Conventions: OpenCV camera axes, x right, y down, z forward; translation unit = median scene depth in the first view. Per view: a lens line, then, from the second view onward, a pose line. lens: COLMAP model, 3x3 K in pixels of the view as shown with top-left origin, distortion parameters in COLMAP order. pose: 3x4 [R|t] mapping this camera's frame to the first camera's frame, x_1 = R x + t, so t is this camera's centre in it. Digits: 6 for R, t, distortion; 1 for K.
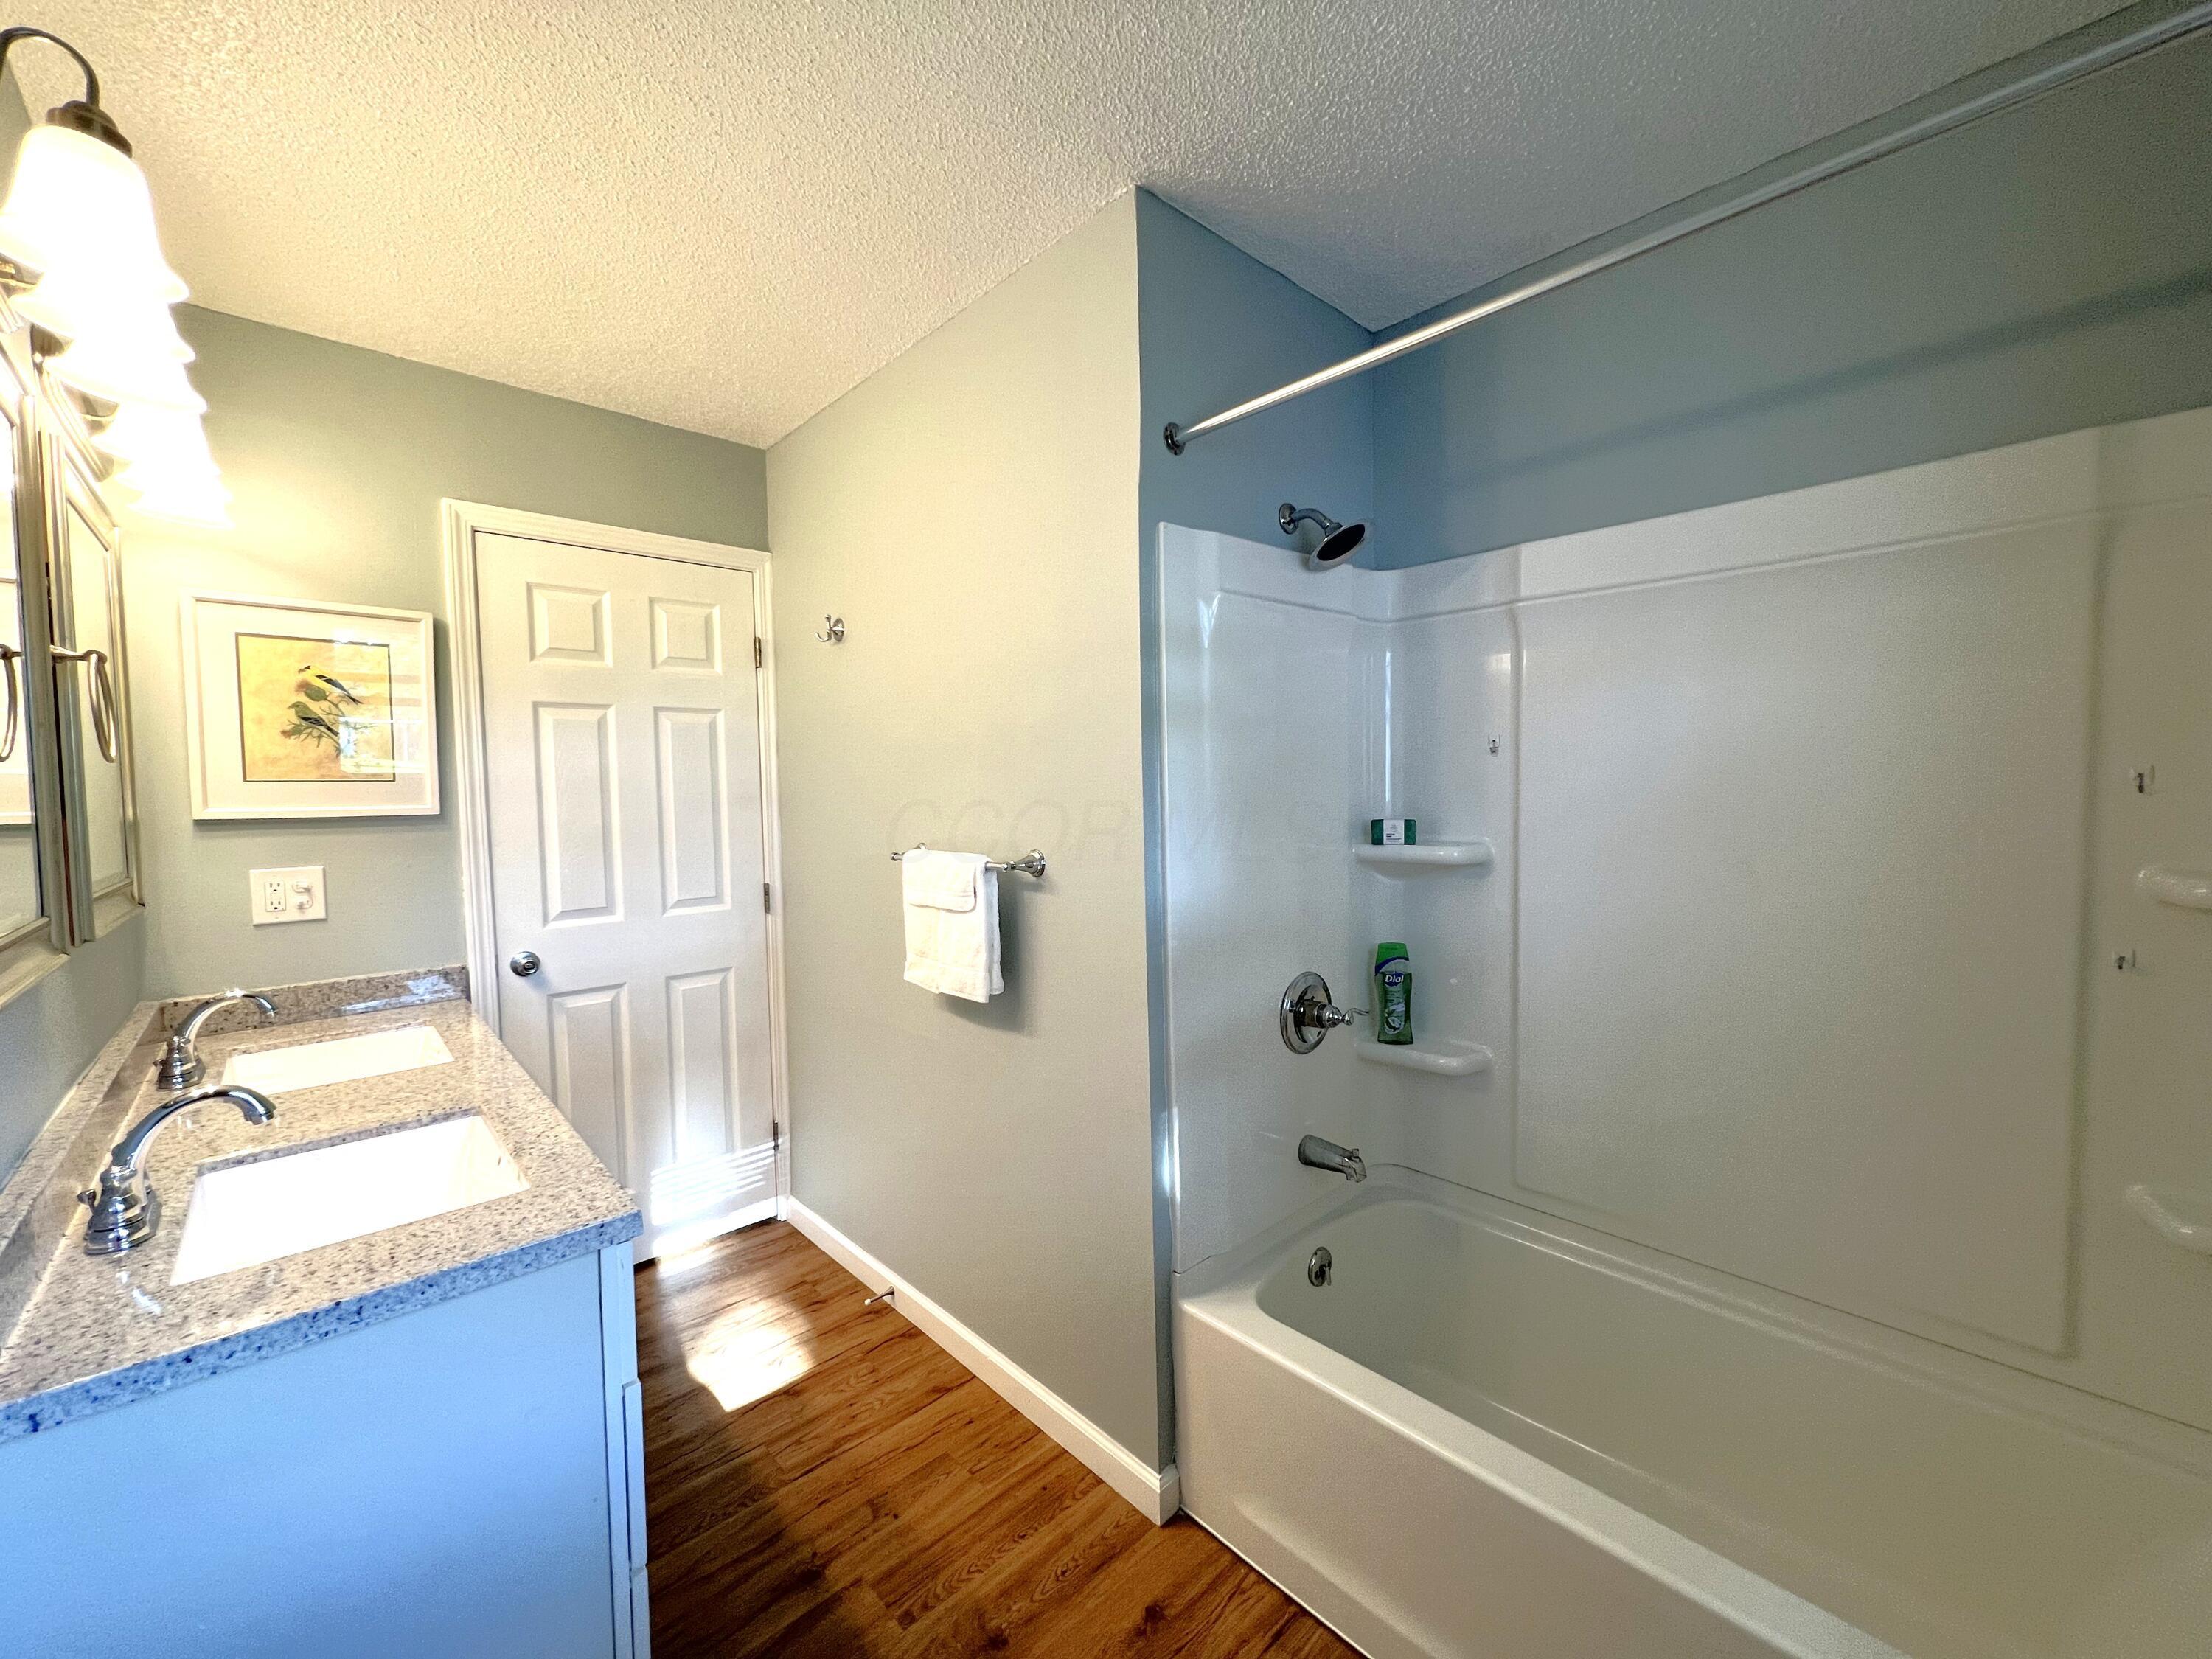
lens RADIAL K [[882.1, 0, 1102.3], [0, 882.1, 825.0], [0, 0, 1]] dist [-0.001787, -0.000008]
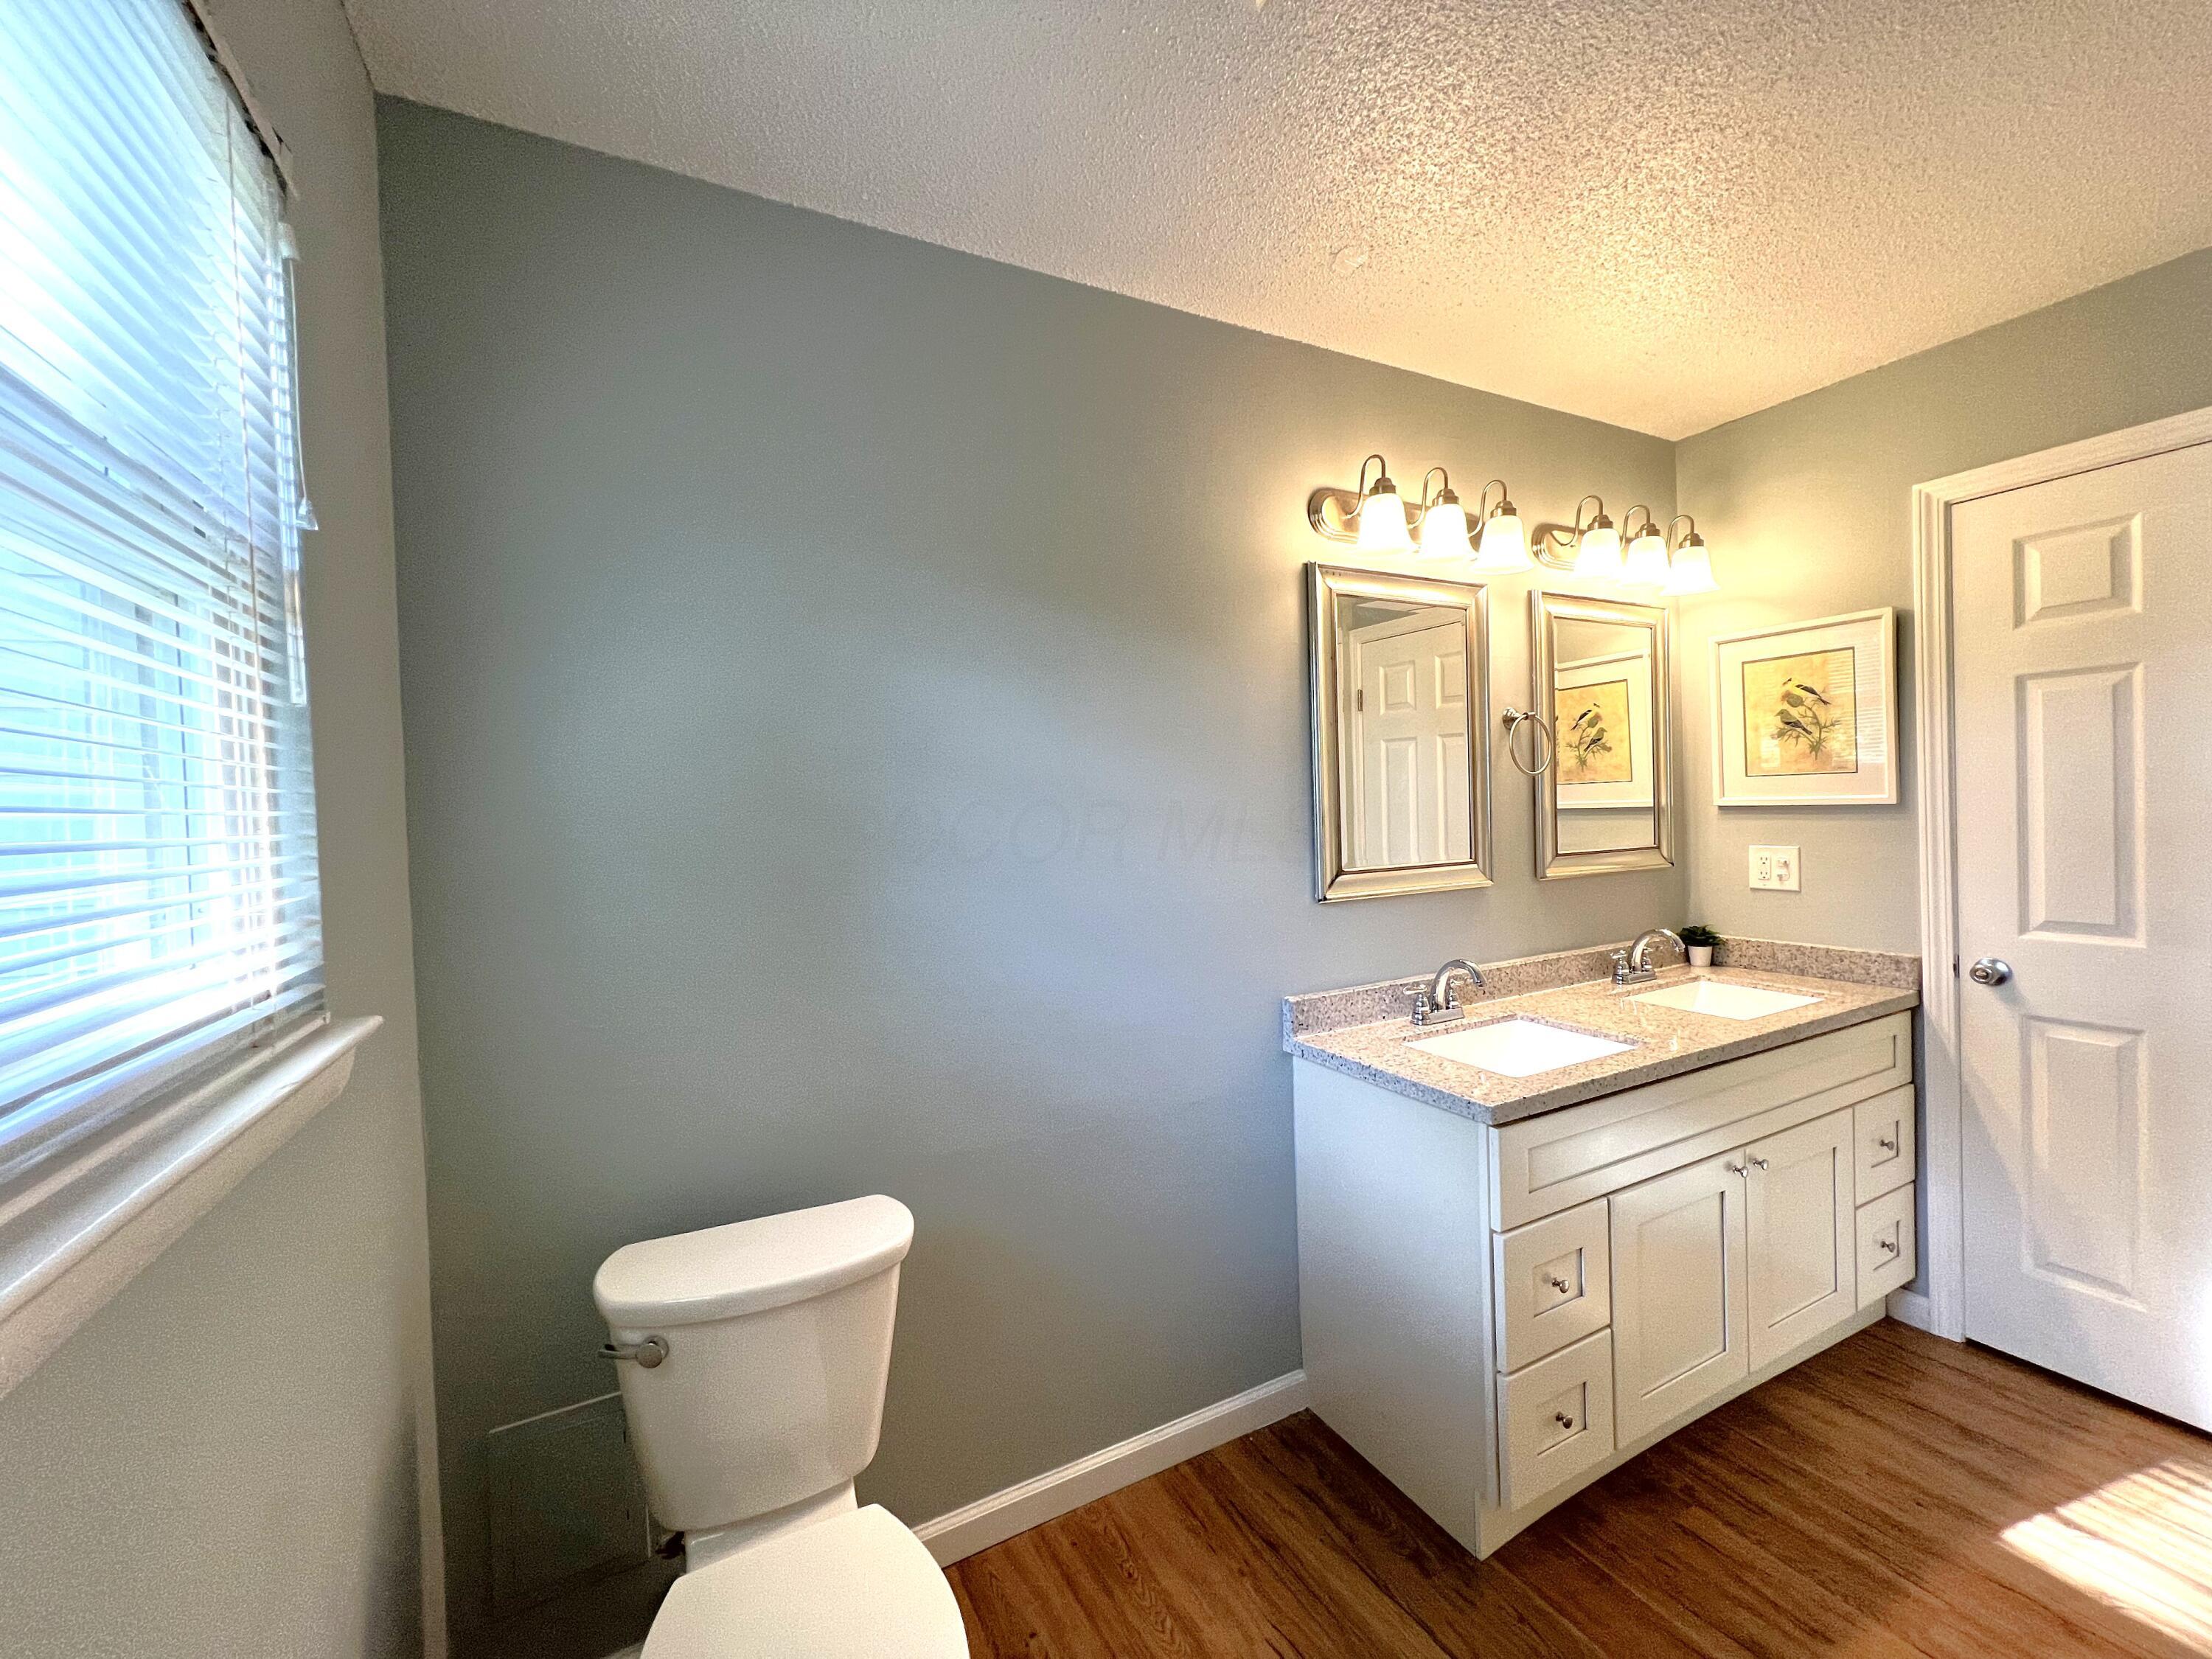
lens RADIAL K [[882.1, 0, 1103.7], [0, 882.1, 825.0], [0, 0, 1]] dist [-0.001787, -0.000008]
pose [[-0.270907, 0.046130, -0.961499, 0.496466], [-0.003297, 0.998801, 0.048849, -0.036056], [0.962600, 0.016403, -0.270430, 0.414943]]
